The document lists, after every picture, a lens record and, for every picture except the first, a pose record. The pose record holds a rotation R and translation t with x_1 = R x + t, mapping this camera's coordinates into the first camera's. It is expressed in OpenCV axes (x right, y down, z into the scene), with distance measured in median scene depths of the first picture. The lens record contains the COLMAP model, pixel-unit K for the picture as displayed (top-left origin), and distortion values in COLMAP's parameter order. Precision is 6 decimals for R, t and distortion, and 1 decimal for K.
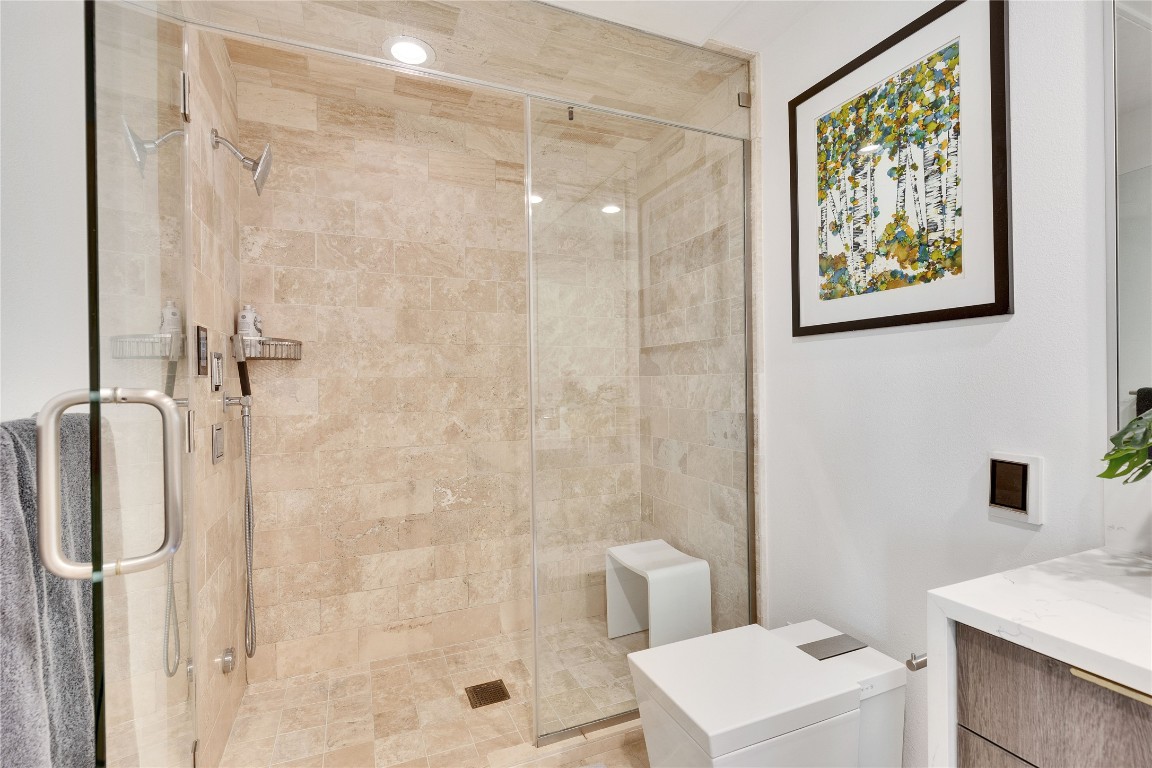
lens RADIAL K [[516.3, 0, 580.0], [0, 516.3, 383.9], [0, 0, 1]] dist [0.002716, -0.001017]
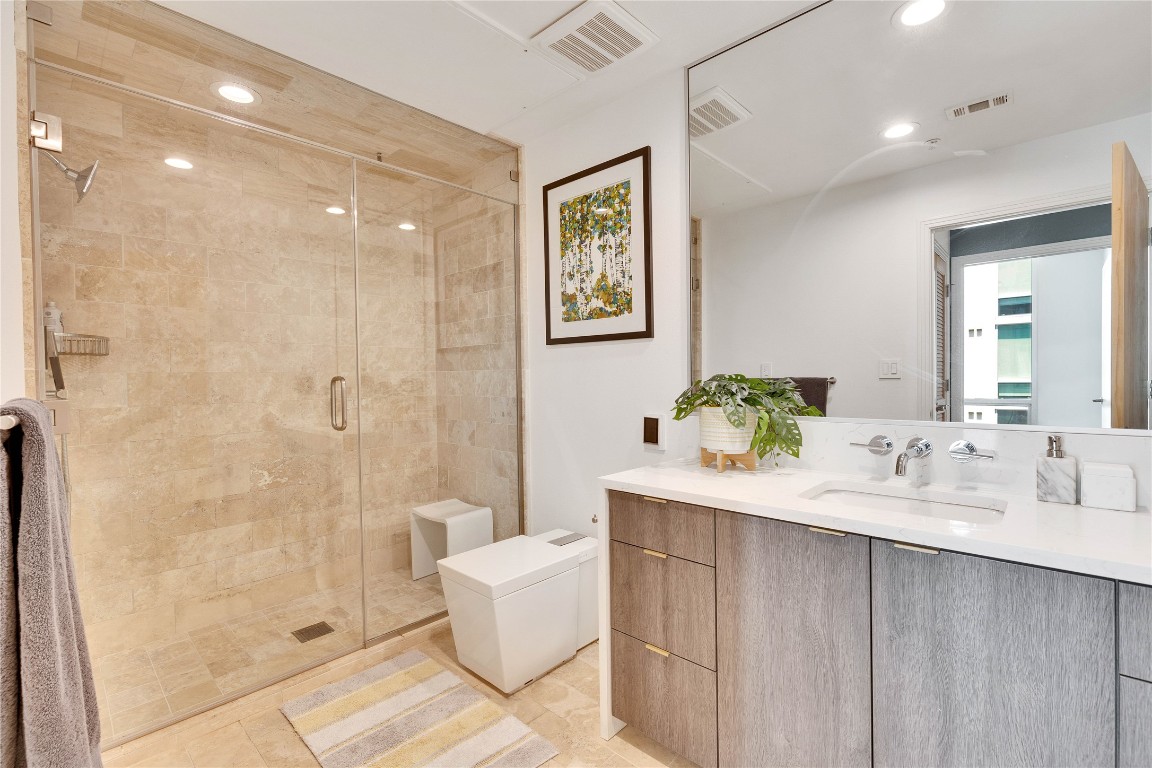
lens RADIAL K [[516.3, 0, 578.5], [0, 516.3, 382.0], [0, 0, 1]] dist [0.002716, -0.001017]
pose [[0.916210, -0.006781, 0.400641, -0.084794], [0.004654, 0.999969, 0.006282, 0.005471], [-0.400672, -0.003891, 0.916213, -0.341368]]
